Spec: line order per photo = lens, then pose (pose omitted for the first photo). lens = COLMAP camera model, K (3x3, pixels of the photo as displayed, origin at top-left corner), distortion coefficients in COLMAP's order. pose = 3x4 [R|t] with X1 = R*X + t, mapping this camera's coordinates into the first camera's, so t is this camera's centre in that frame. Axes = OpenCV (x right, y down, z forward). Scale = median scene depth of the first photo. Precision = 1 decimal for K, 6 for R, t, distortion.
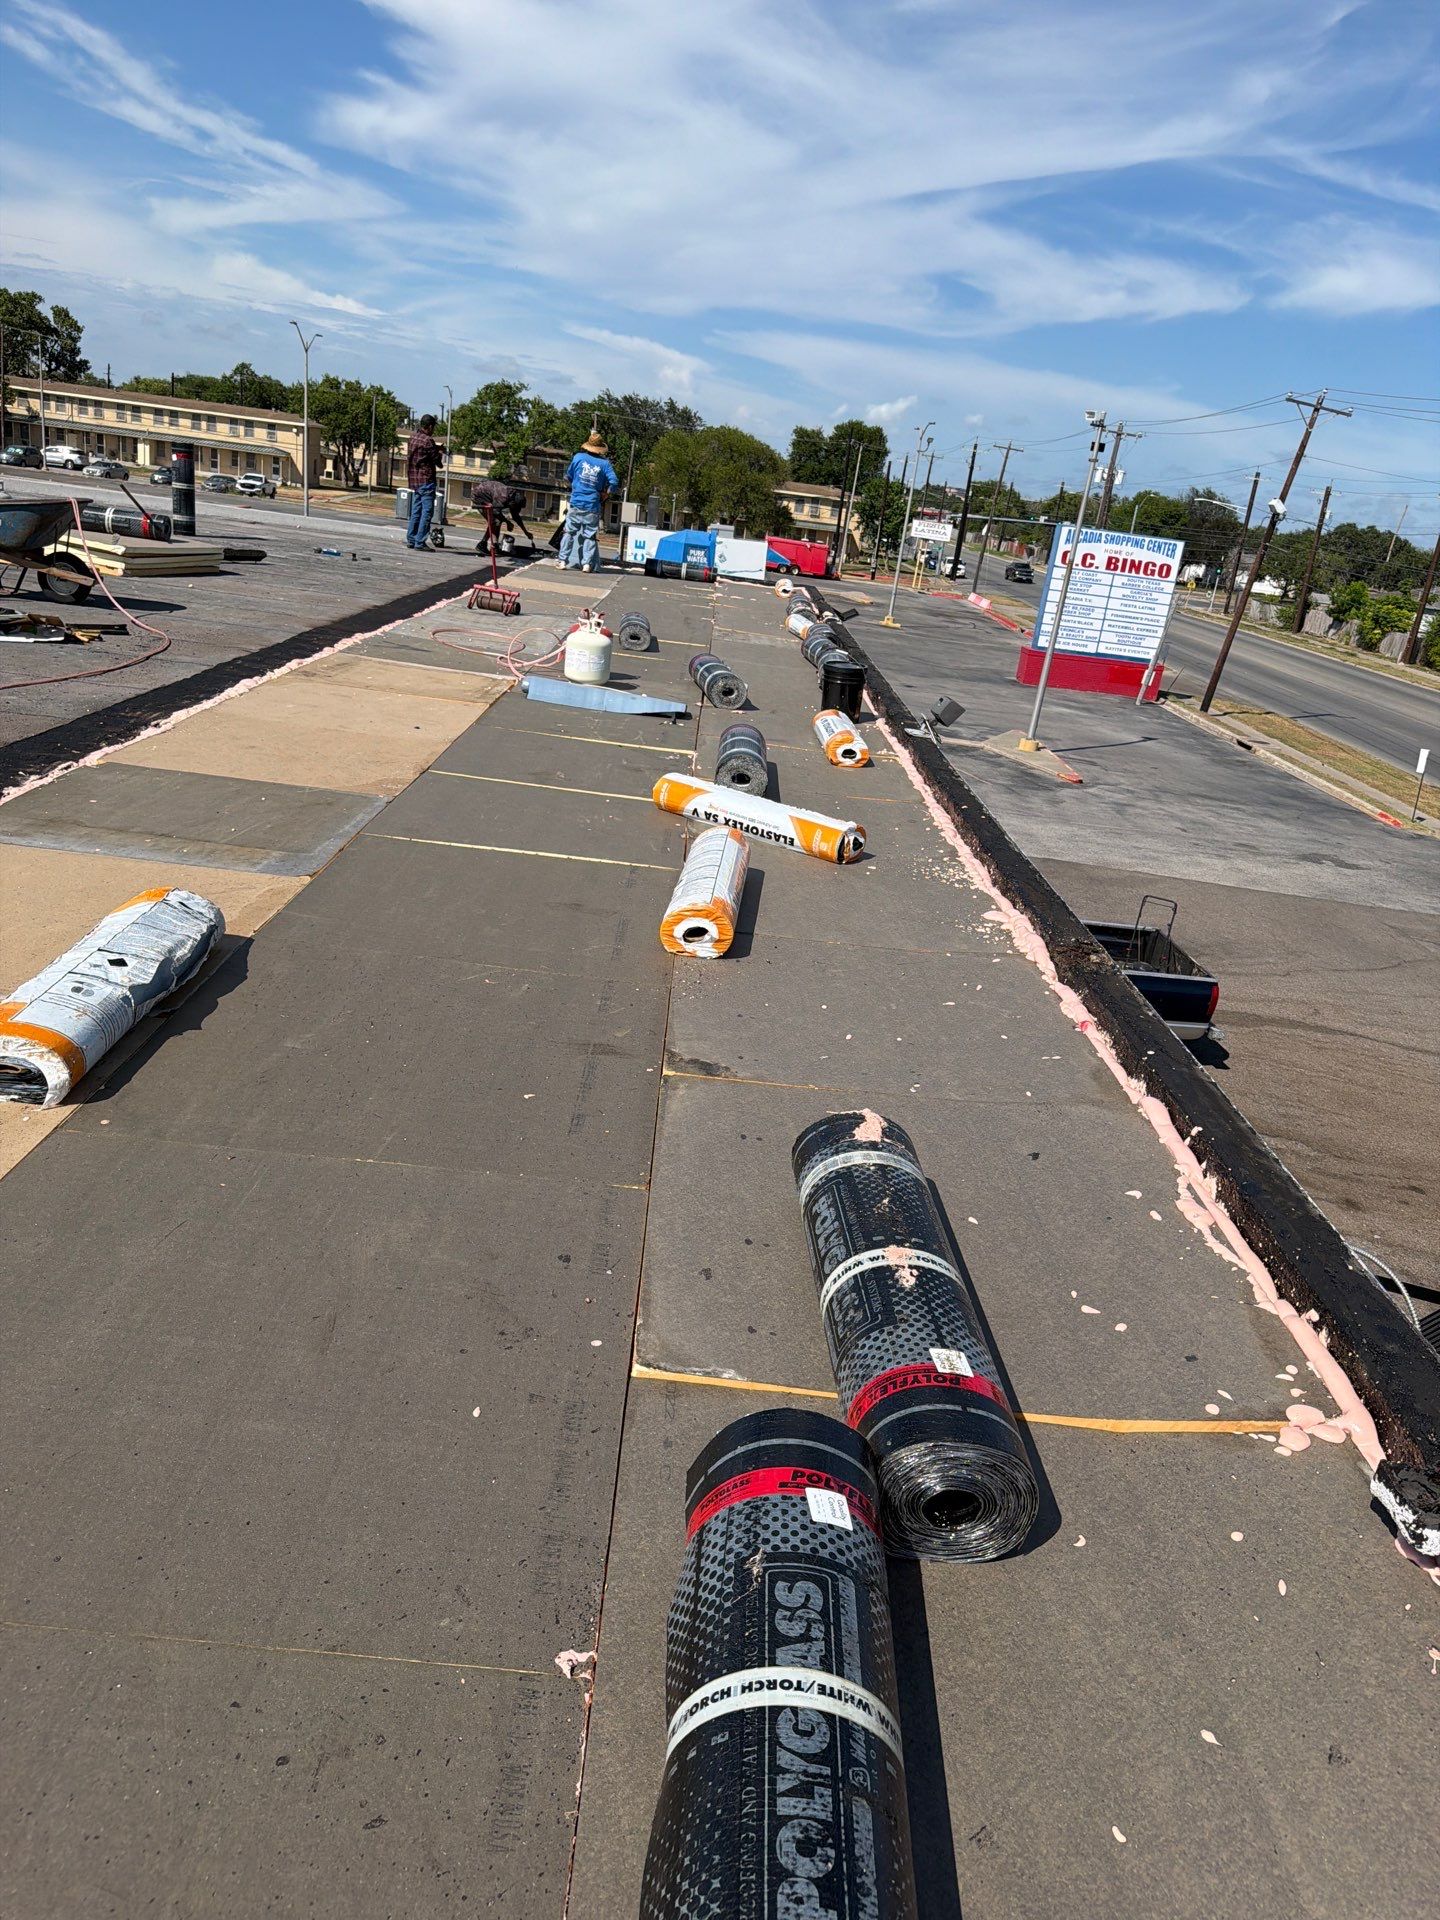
lens RADIAL K [[1371.3, 0, 728.3], [0, 1371.3, 980.3], [0, 0, 1]] dist [0.029600, -0.042776]
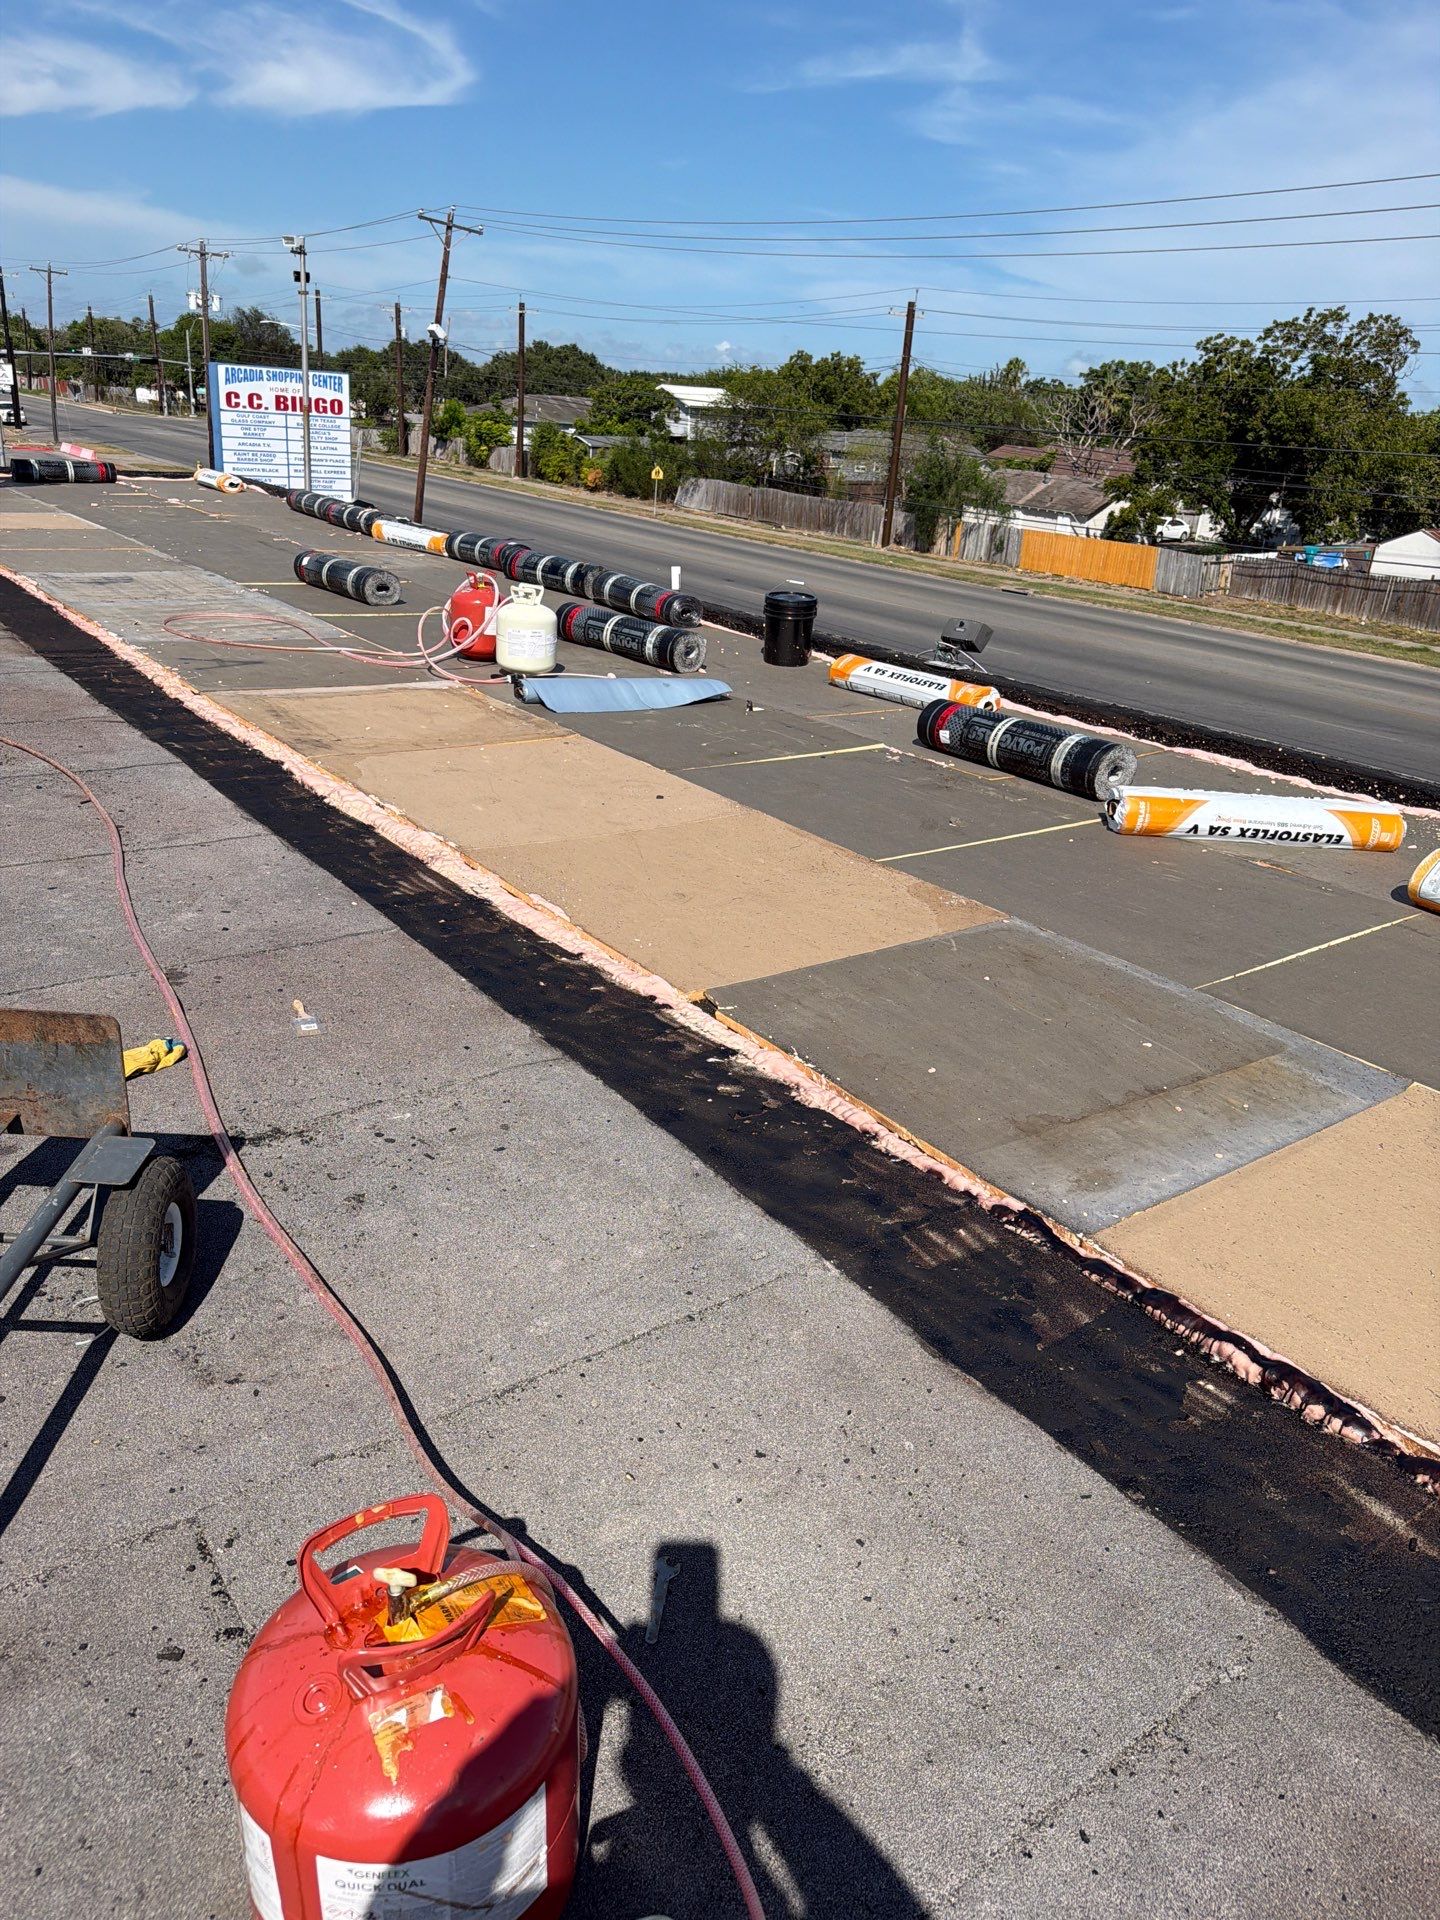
lens RADIAL K [[1371.3, 0, 717.9], [0, 1371.3, 982.9], [0, 0, 1]] dist [0.029600, -0.042776]
pose [[0.802548, -0.291715, 0.520403, -0.040824], [0.230287, 0.956171, 0.180846, -0.014317], [-0.550349, -0.025296, 0.834551, 0.026435]]
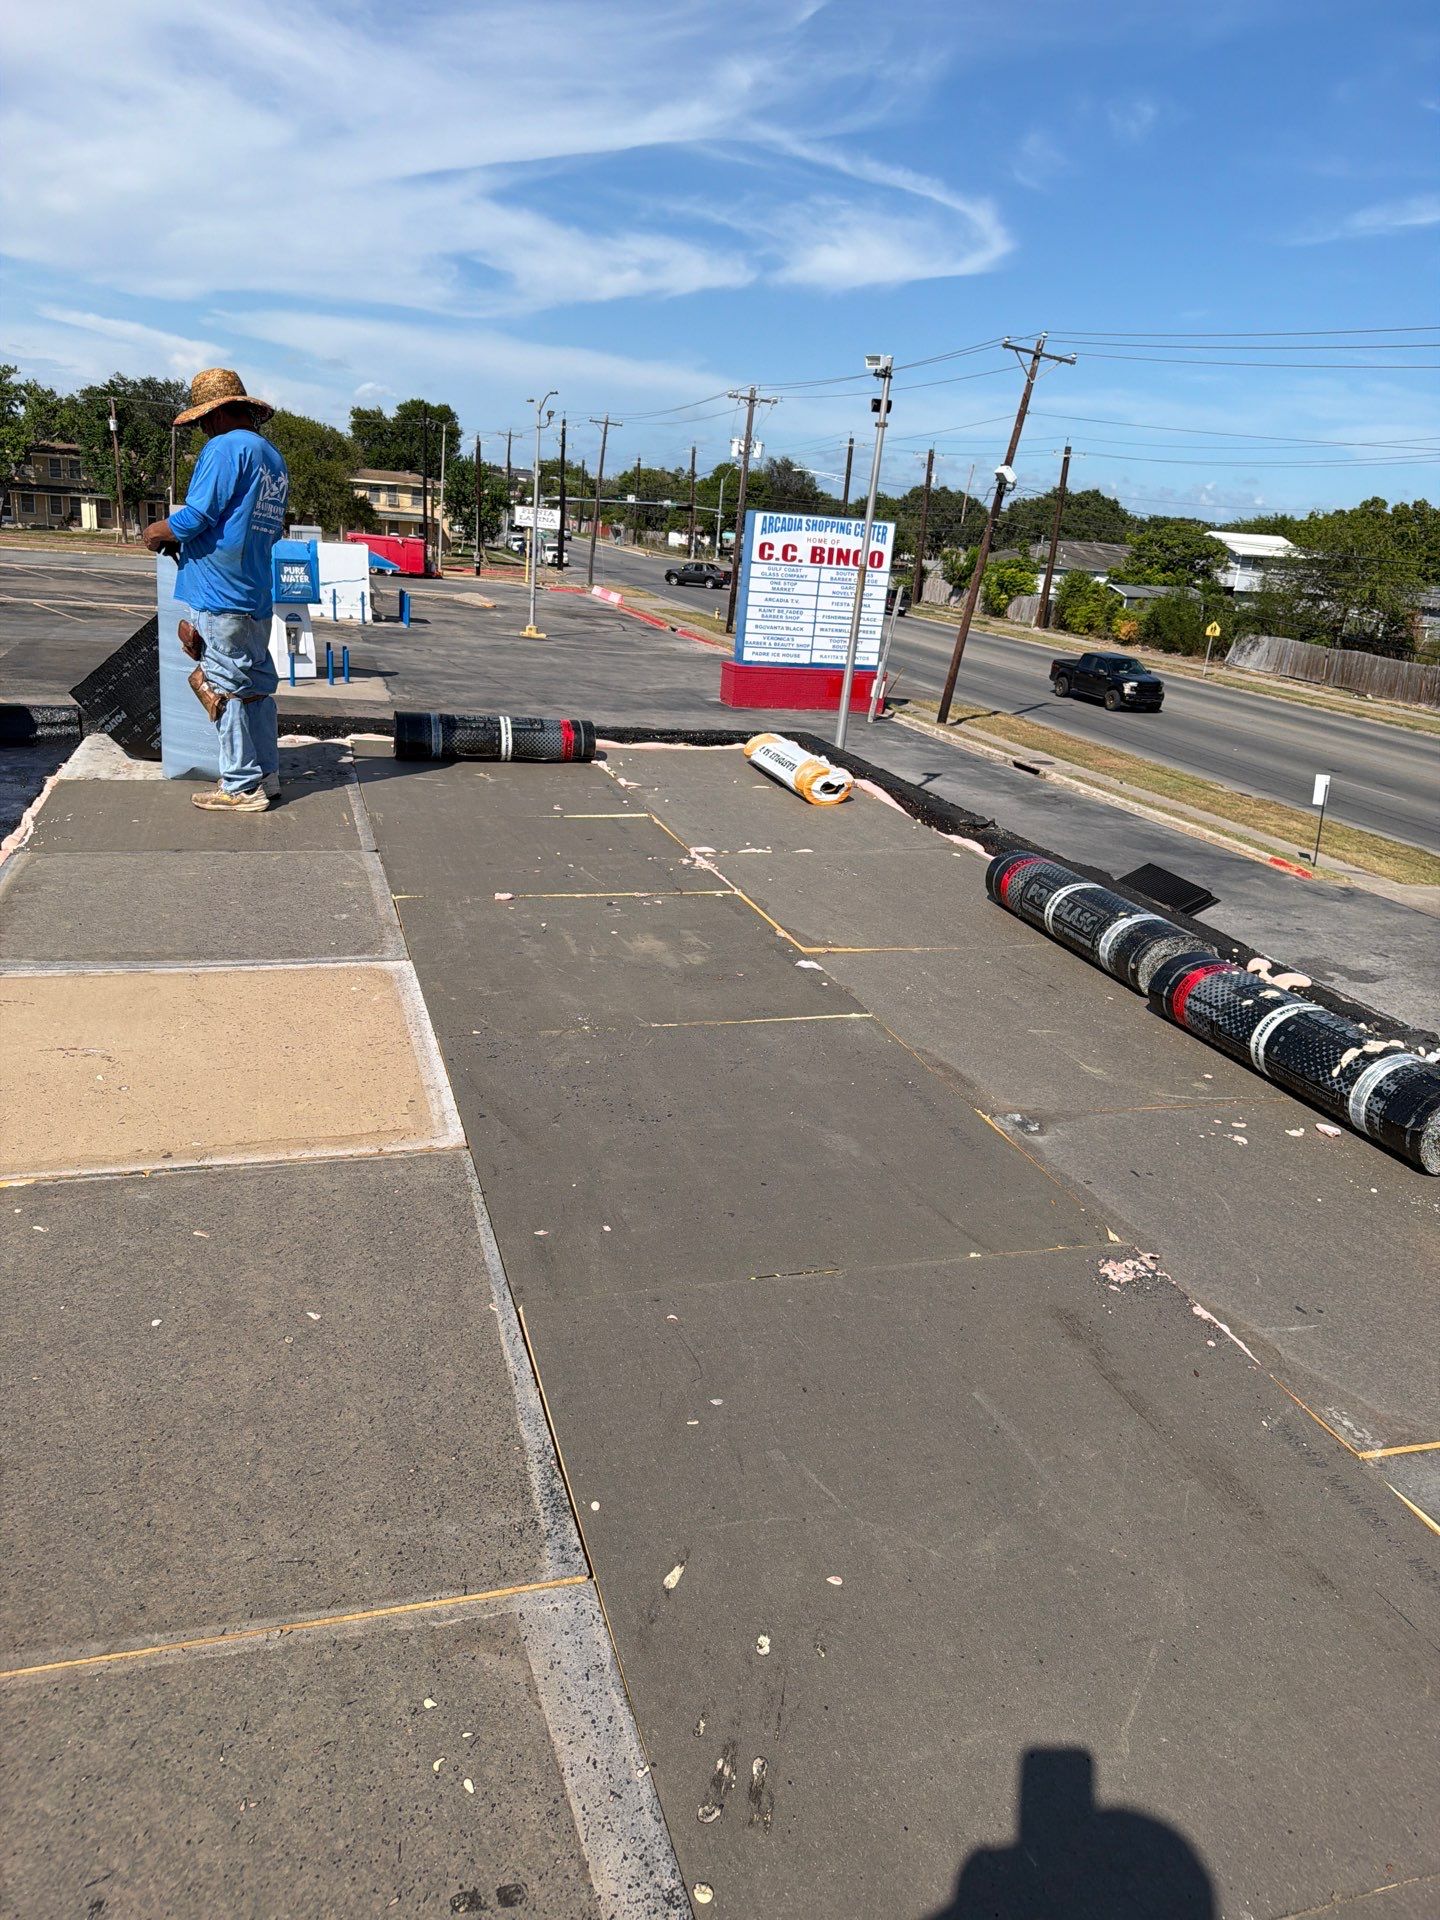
lens RADIAL K [[1371.3, 0, 710.5], [0, 1371.3, 951.9], [0, 0, 1]] dist [0.029600, -0.042776]
pose [[0.955305, -0.137343, 0.261781, -0.015240], [0.138676, 0.990246, 0.013468, -0.042848], [-0.261077, 0.023437, 0.965033, 0.112794]]
